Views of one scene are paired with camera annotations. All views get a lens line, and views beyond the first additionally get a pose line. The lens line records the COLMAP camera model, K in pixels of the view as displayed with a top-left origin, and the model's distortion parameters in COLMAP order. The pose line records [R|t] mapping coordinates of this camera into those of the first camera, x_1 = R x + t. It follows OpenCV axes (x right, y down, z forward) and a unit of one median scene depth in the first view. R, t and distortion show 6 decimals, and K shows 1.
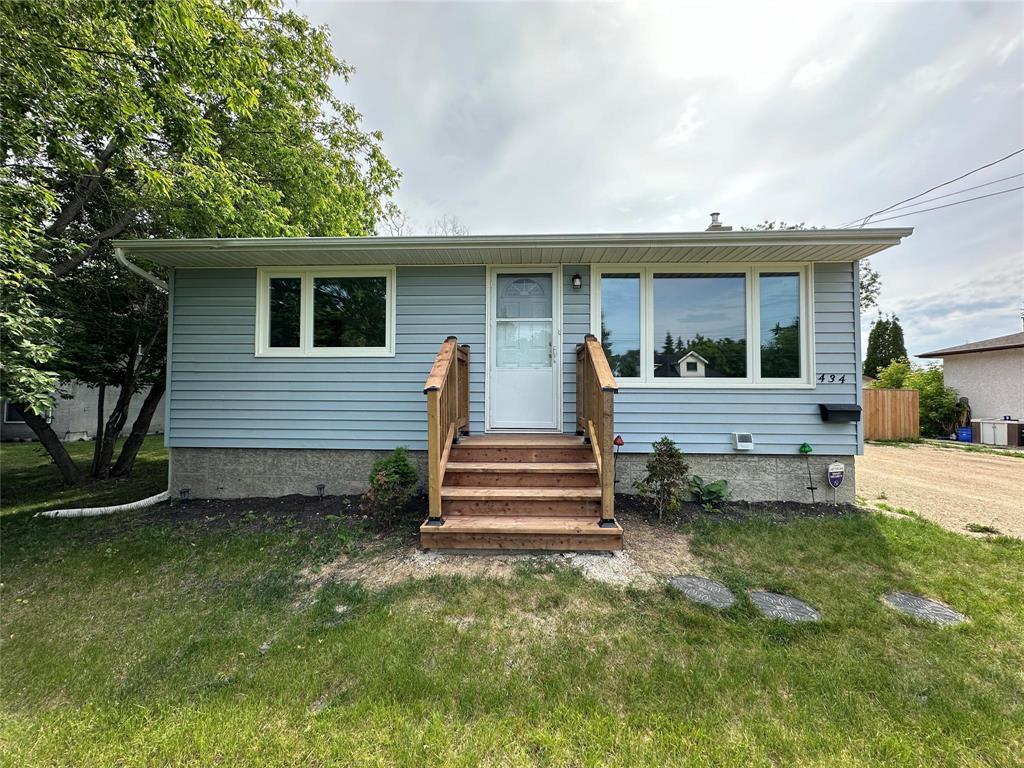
lens RADIAL K [[410.3, 0, 512.0], [0, 410.3, 384.0], [0, 0, 1]] dist [0.000007, -0.000073]
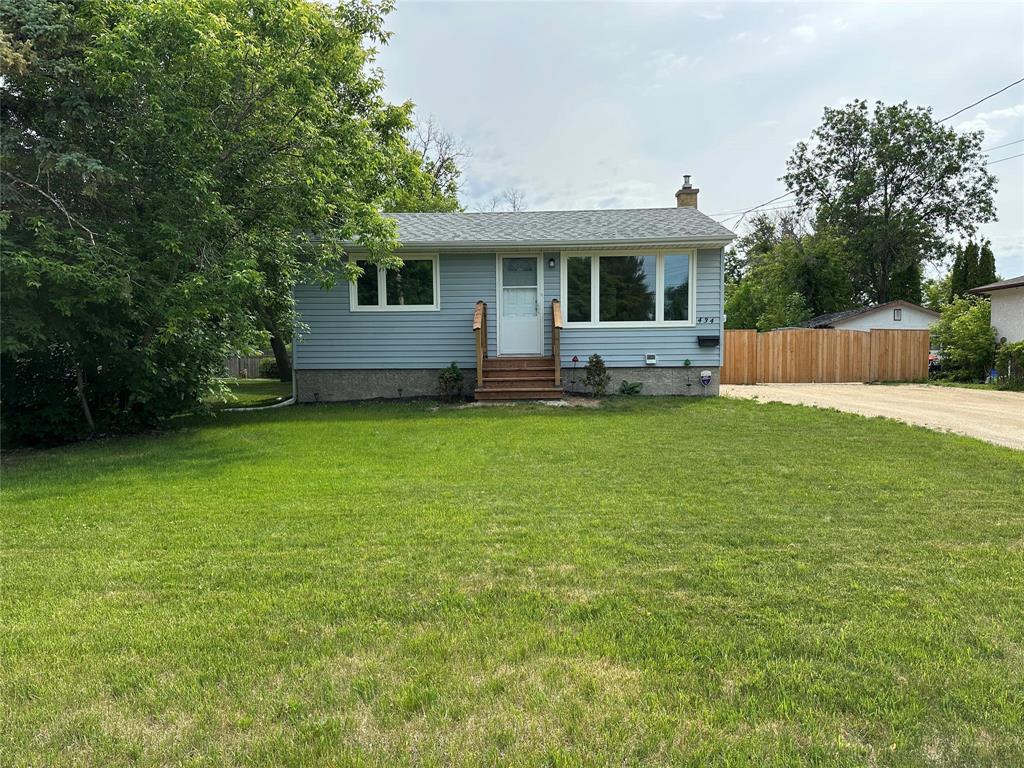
lens RADIAL K [[715.2, 0, 512.0], [0, 715.2, 384.0], [0, 0, 1]] dist [0.166266, -0.256387]
pose [[0.999821, -0.014239, 0.012423, -0.042060], [0.013377, 0.997668, 0.066925, 0.035090], [-0.013347, -0.066747, 0.997681, -1.833582]]
